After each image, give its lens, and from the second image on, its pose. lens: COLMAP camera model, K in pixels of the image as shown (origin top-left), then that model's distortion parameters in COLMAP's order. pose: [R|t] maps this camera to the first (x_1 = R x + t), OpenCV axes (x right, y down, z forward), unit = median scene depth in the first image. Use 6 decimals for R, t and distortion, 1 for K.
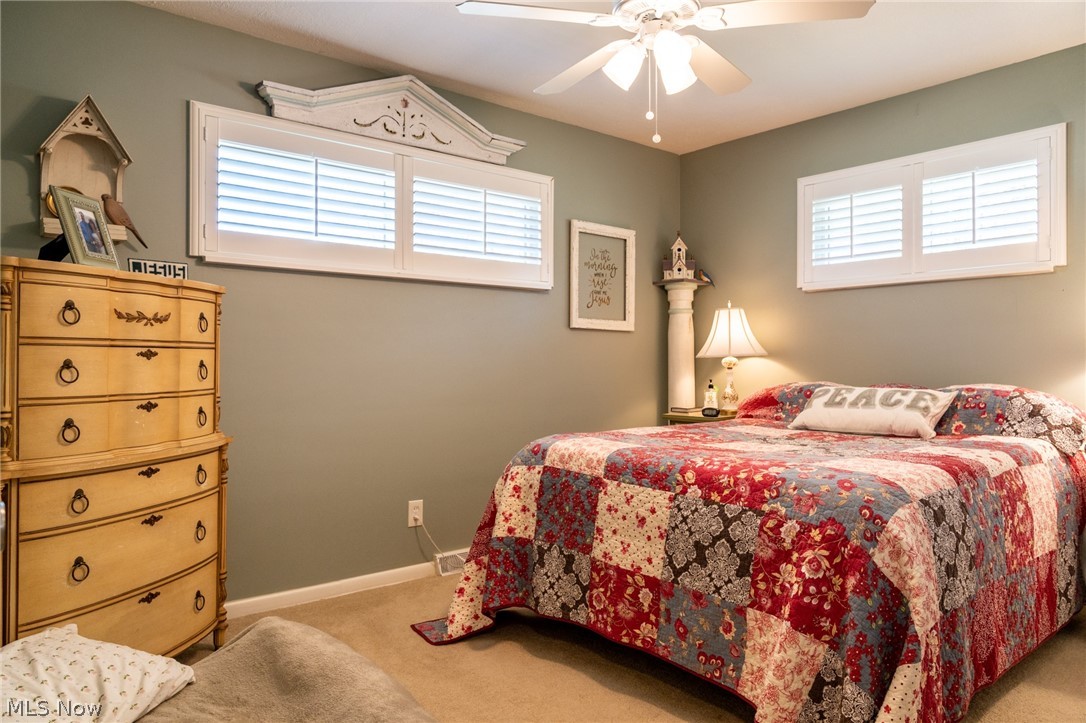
lens RADIAL K [[749.9, 0, 547.7], [0, 749.9, 363.2], [0, 0, 1]] dist [-0.026495, 0.013049]
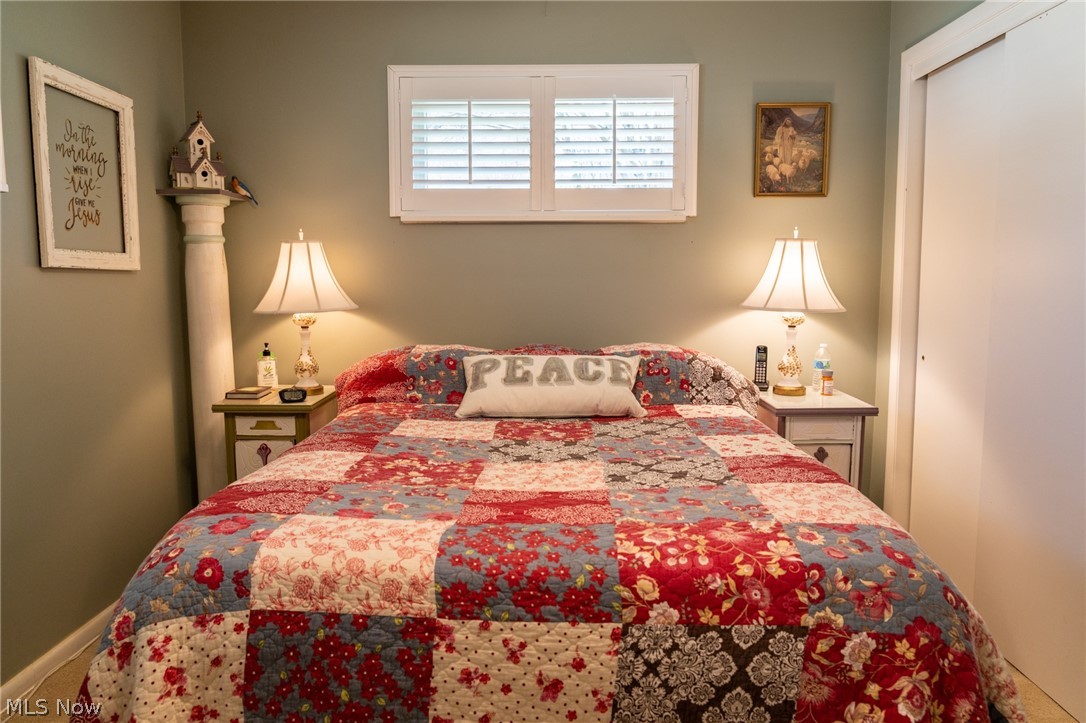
lens RADIAL K [[749.9, 0, 539.2], [0, 749.9, 360.3], [0, 0, 1]] dist [-0.026495, 0.013049]
pose [[0.652078, -0.083757, 0.753511, -0.210378], [-0.001873, 0.993698, 0.112076, -0.061277], [-0.758150, -0.074493, 0.647812, 0.572476]]
